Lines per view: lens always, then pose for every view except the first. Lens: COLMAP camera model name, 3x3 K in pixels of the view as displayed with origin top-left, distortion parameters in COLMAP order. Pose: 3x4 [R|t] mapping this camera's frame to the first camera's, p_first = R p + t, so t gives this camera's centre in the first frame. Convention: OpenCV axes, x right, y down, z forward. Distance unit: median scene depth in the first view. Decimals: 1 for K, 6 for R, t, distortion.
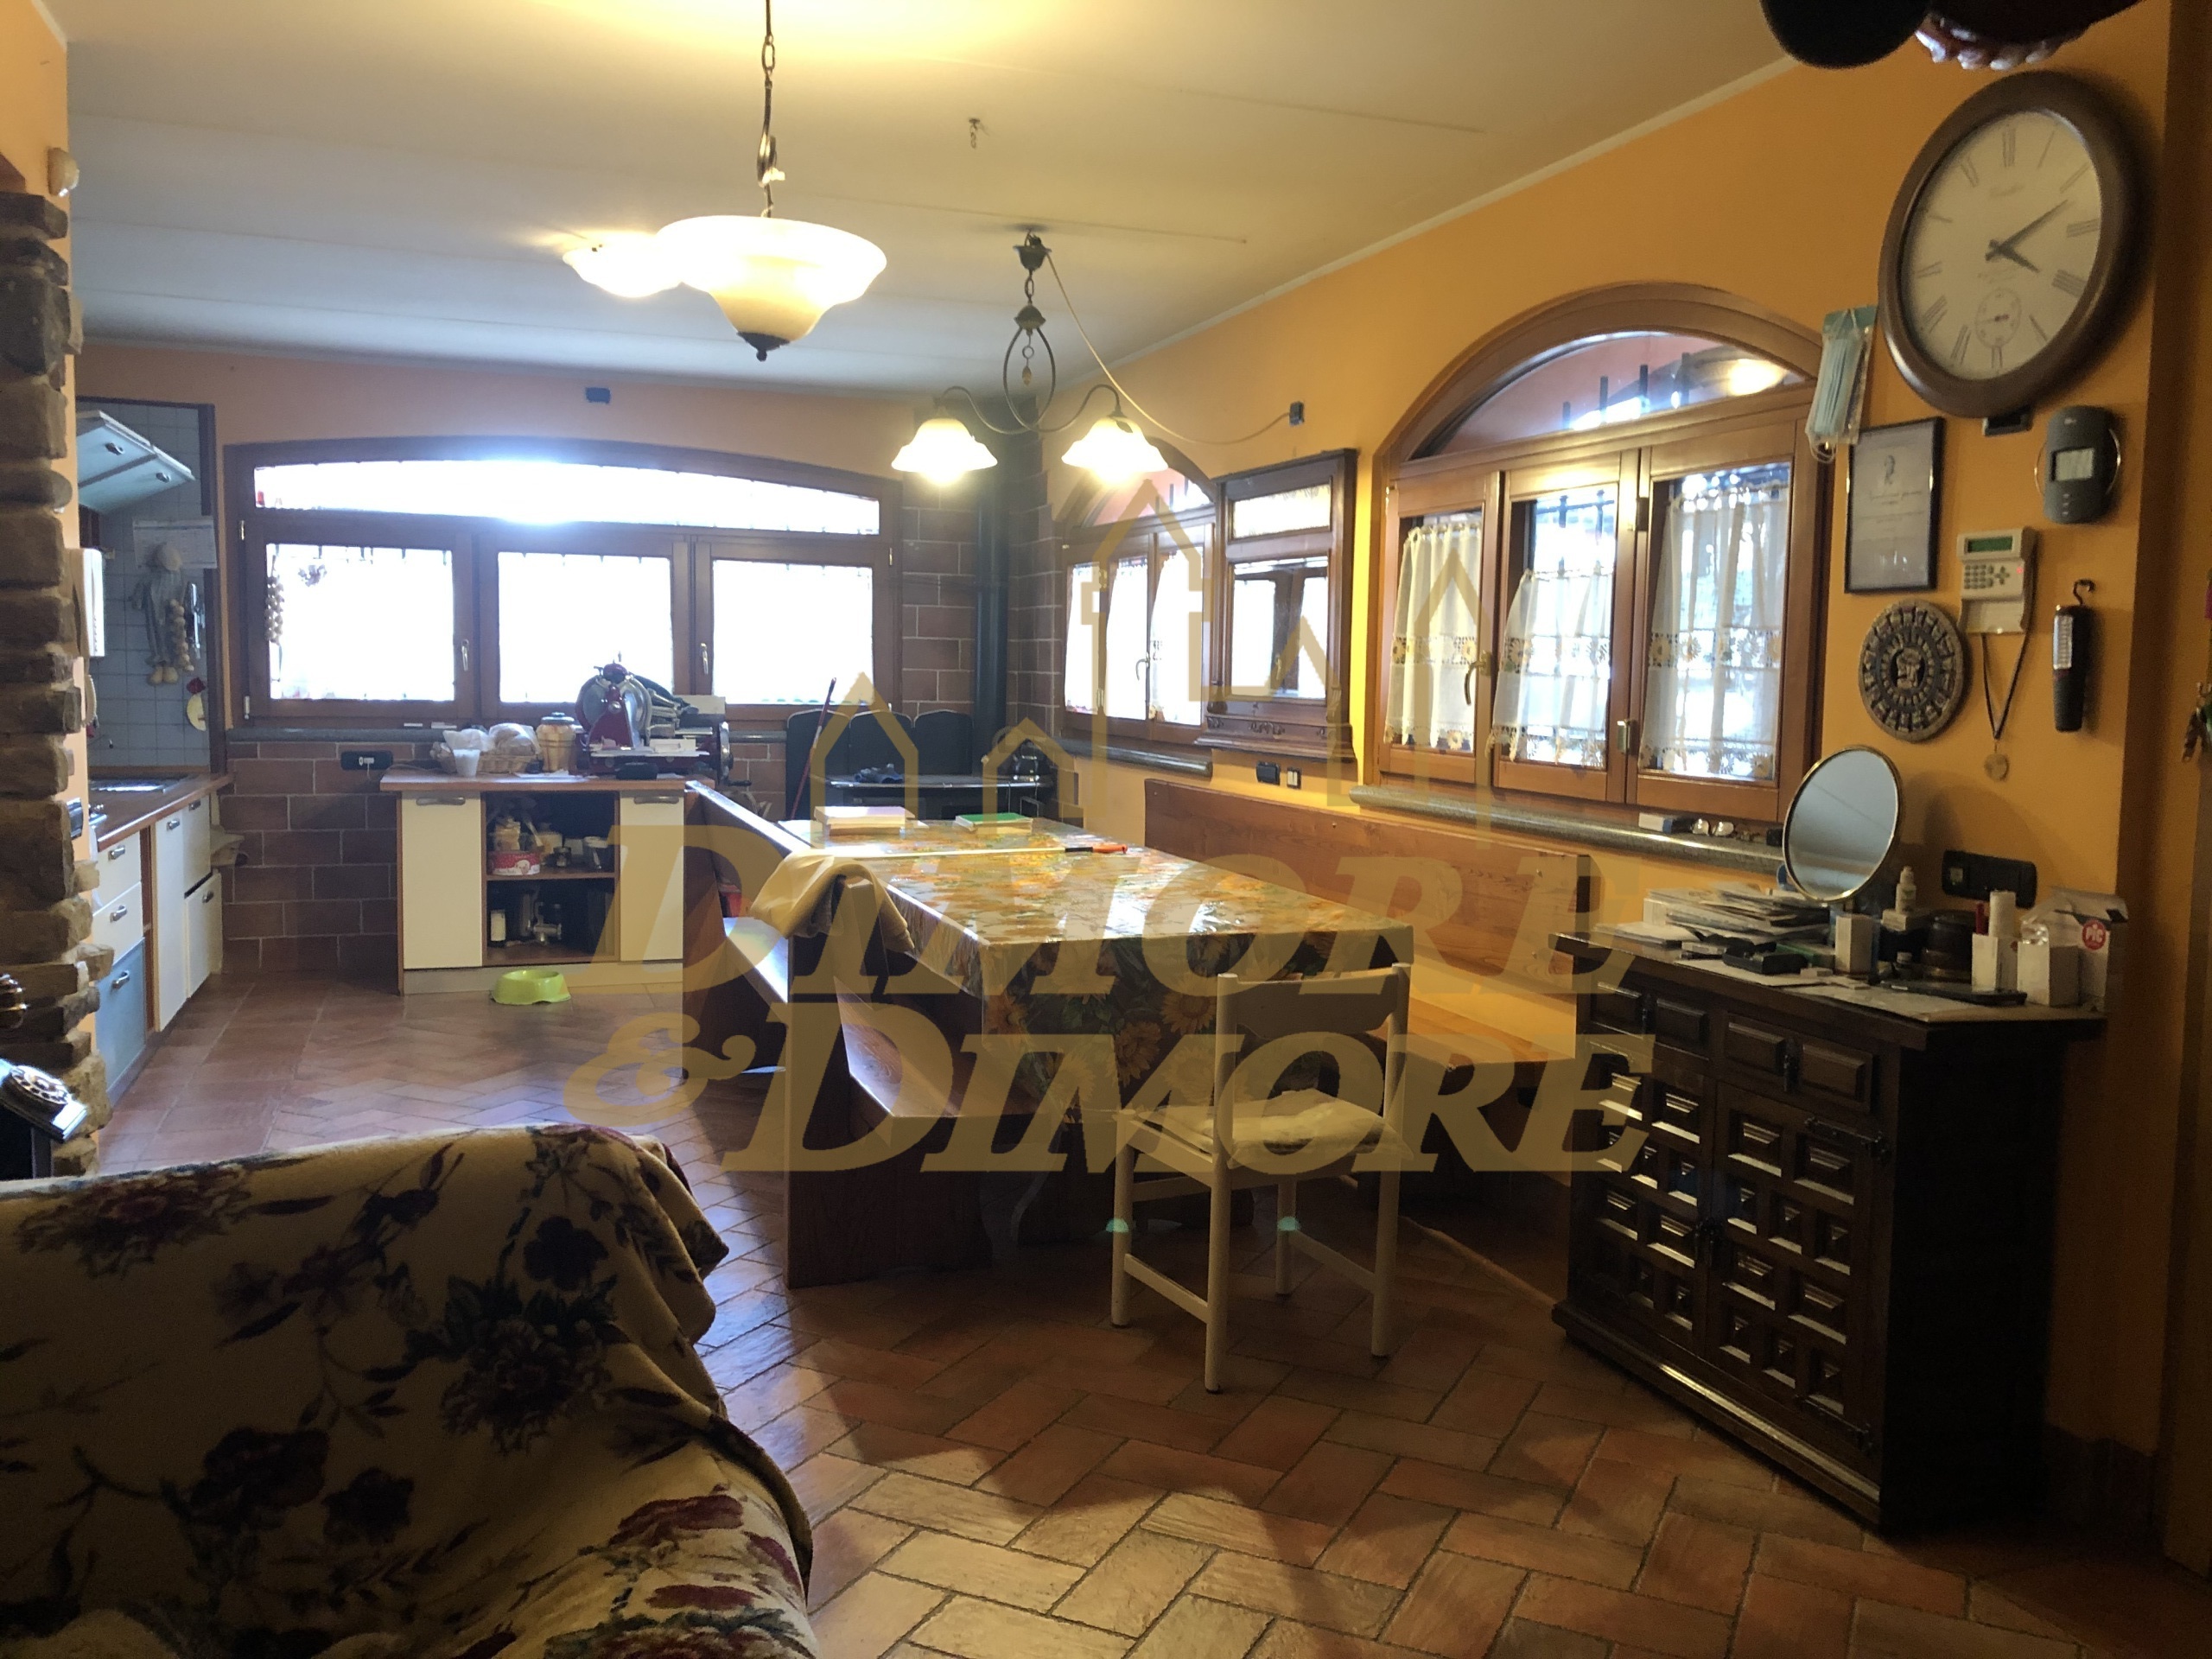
lens RADIAL K [[1794.0, 0, 1148.0], [0, 1794.0, 836.8], [0, 0, 1]] dist [0.006680, -0.003139]
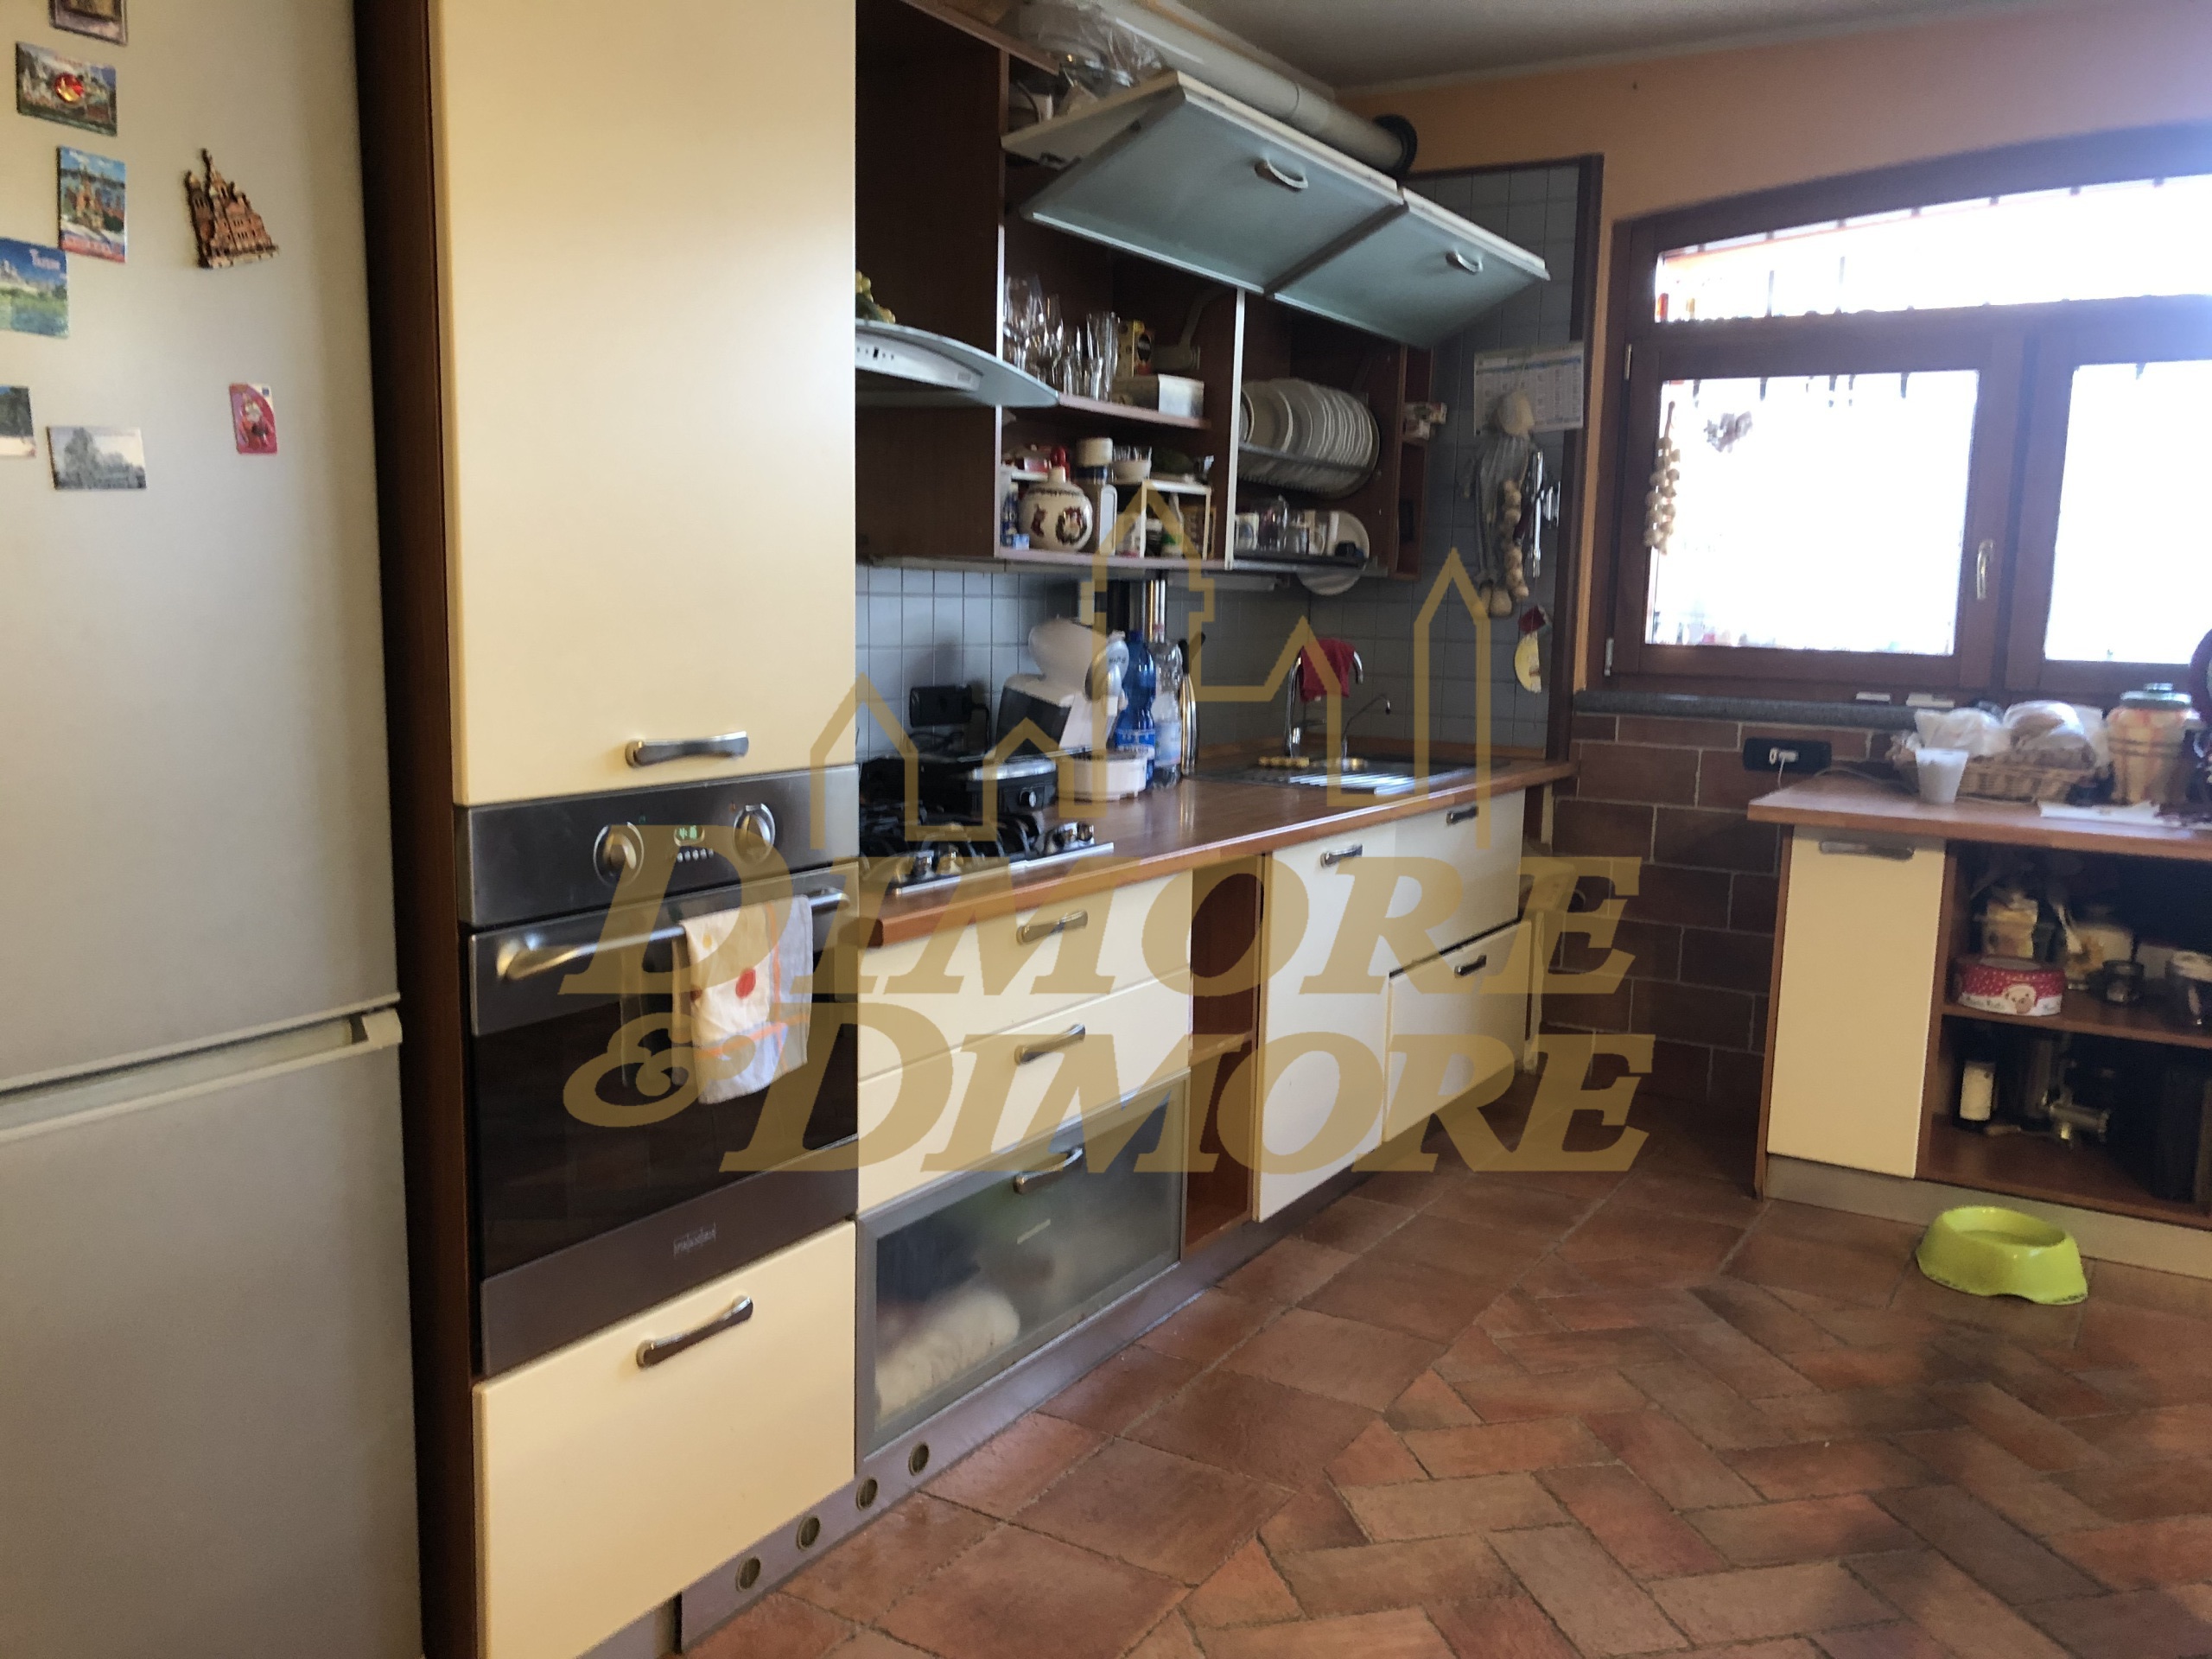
lens RADIAL K [[1794.0, 0, 1148.0], [0, 1794.0, 836.8], [0, 0, 1]] dist [0.006680, -0.003139]
pose [[0.615932, 0.105518, -0.780701, -0.114716], [-0.086708, 0.994049, 0.065945, -0.037670], [0.783013, 0.027076, 0.621415, 0.498561]]
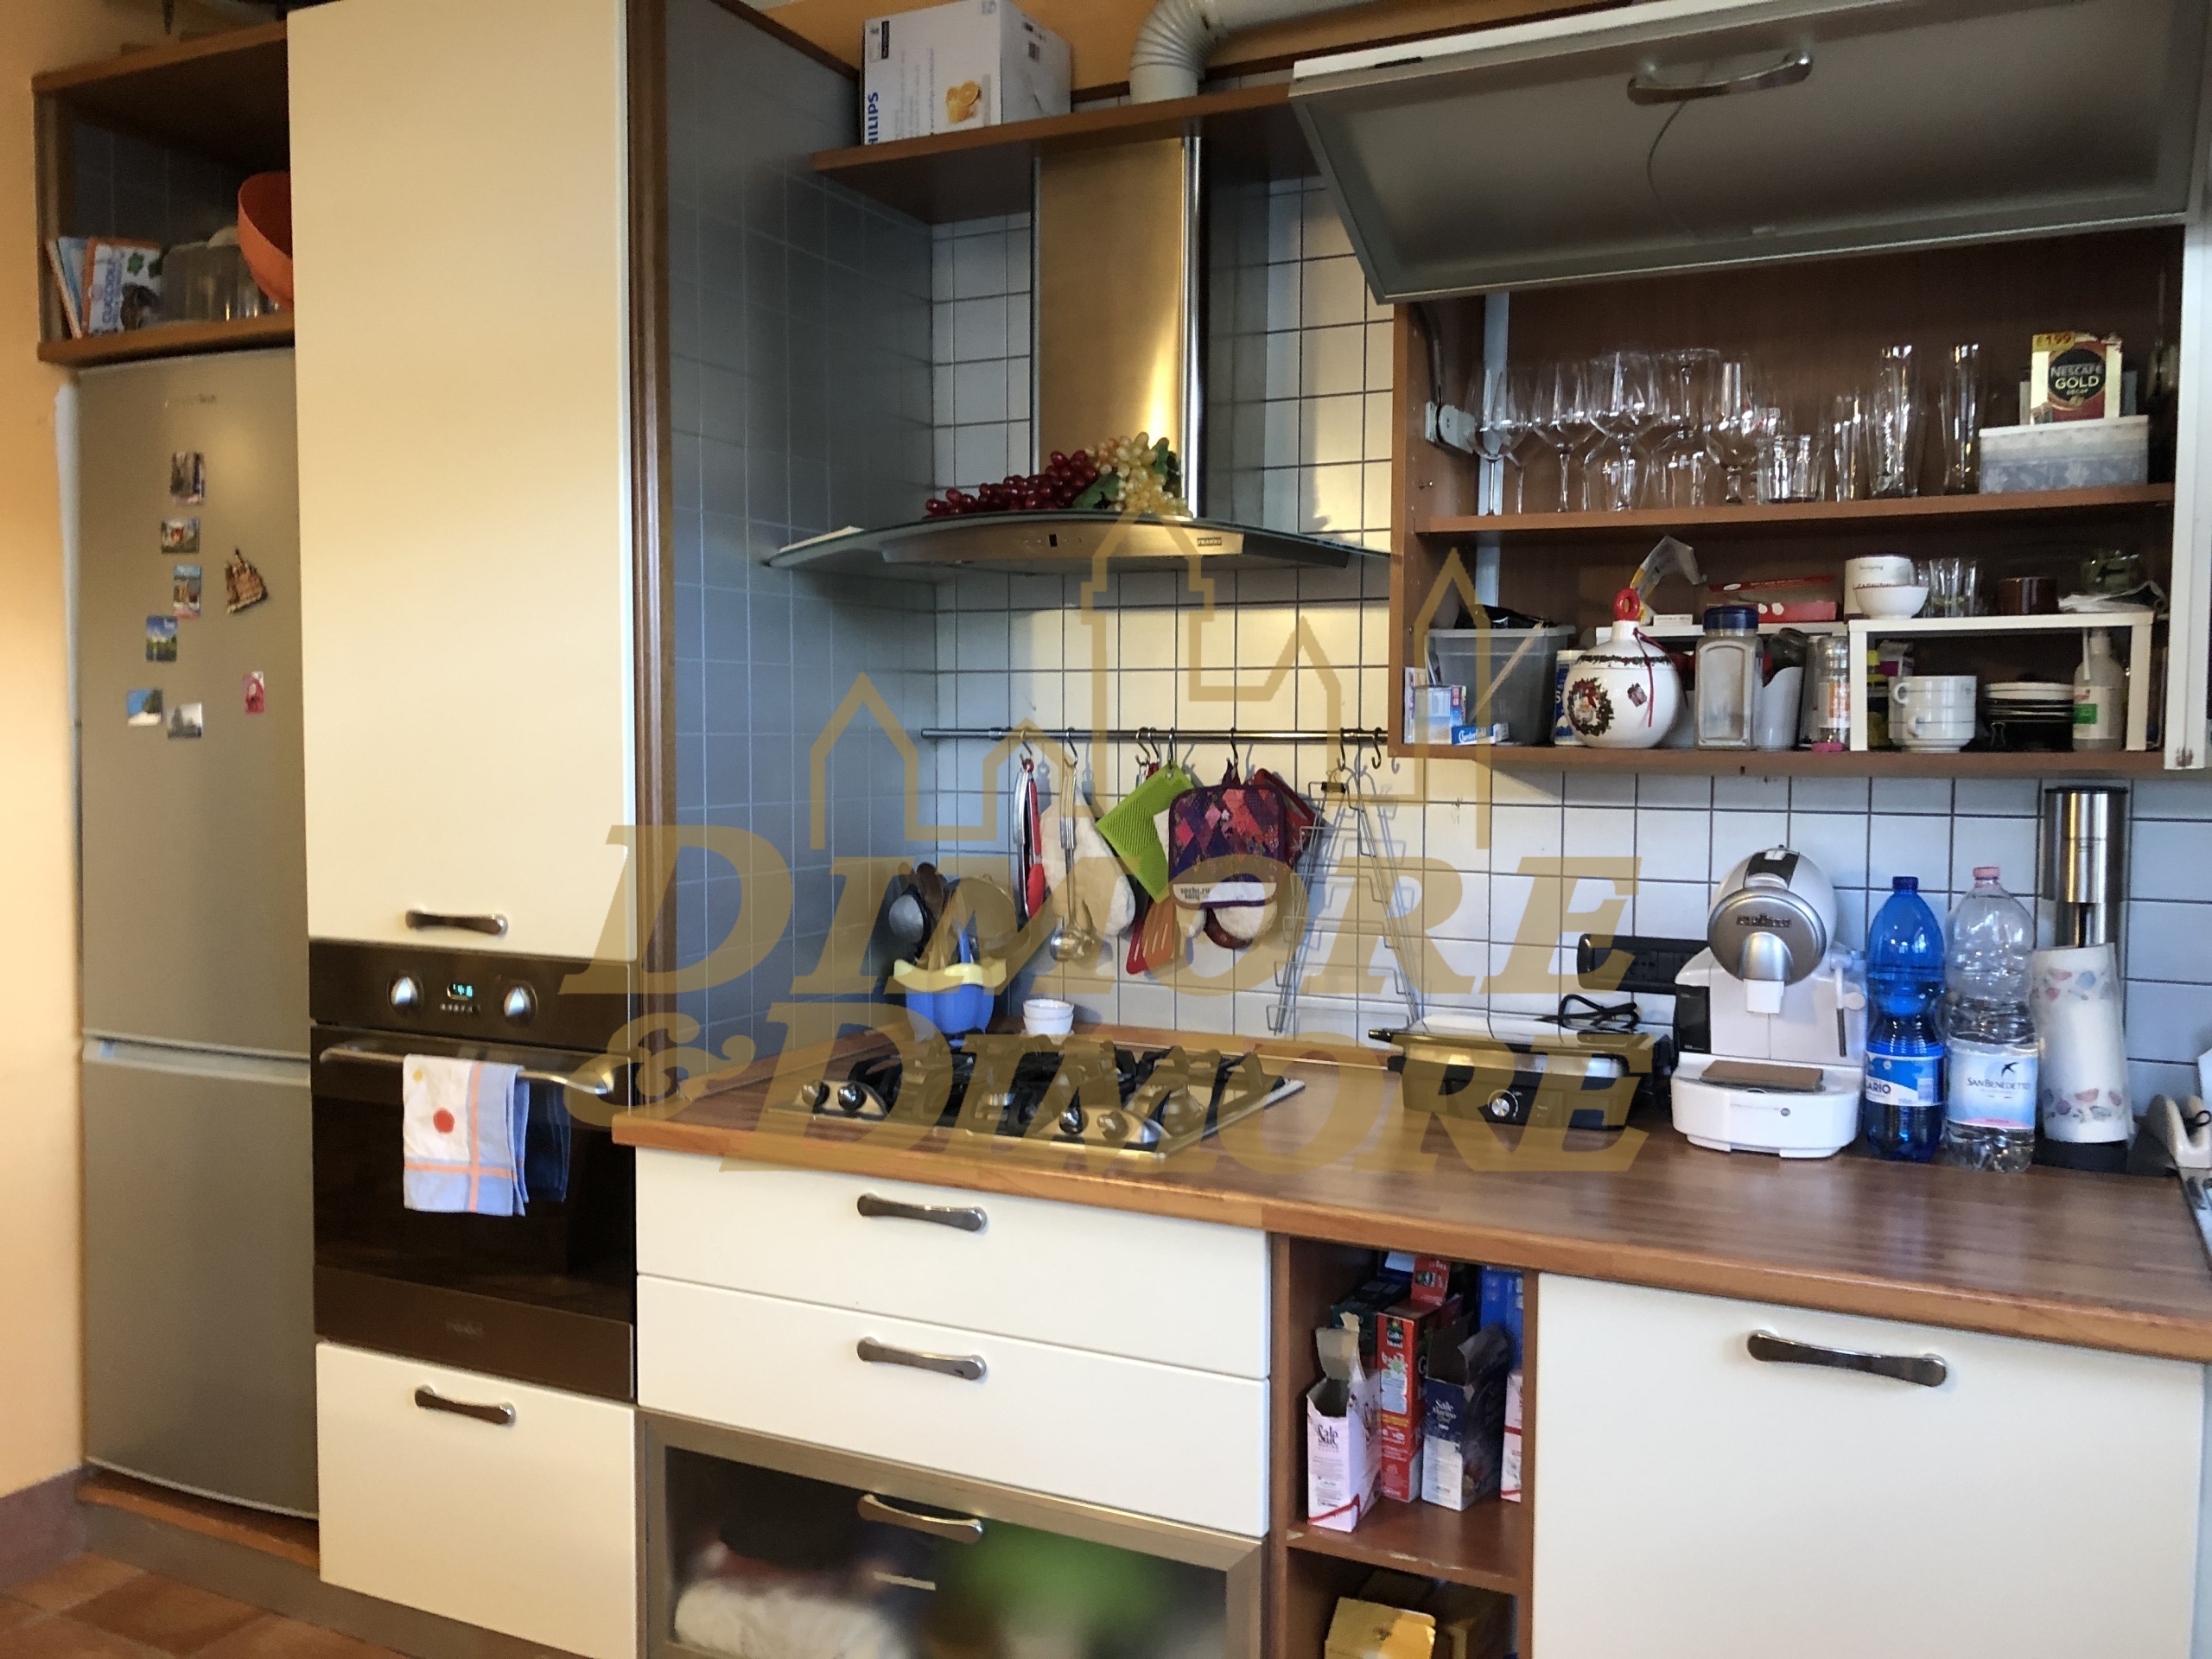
lens RADIAL K [[1794.0, 0, 1148.0], [0, 1794.0, 836.8], [0, 0, 1]] dist [0.006680, -0.003139]
pose [[-0.719841, 0.016417, -0.693945, -0.238088], [-0.084793, 0.990154, 0.111381, -0.095030], [0.688941, 0.139018, -0.711361, 0.969343]]
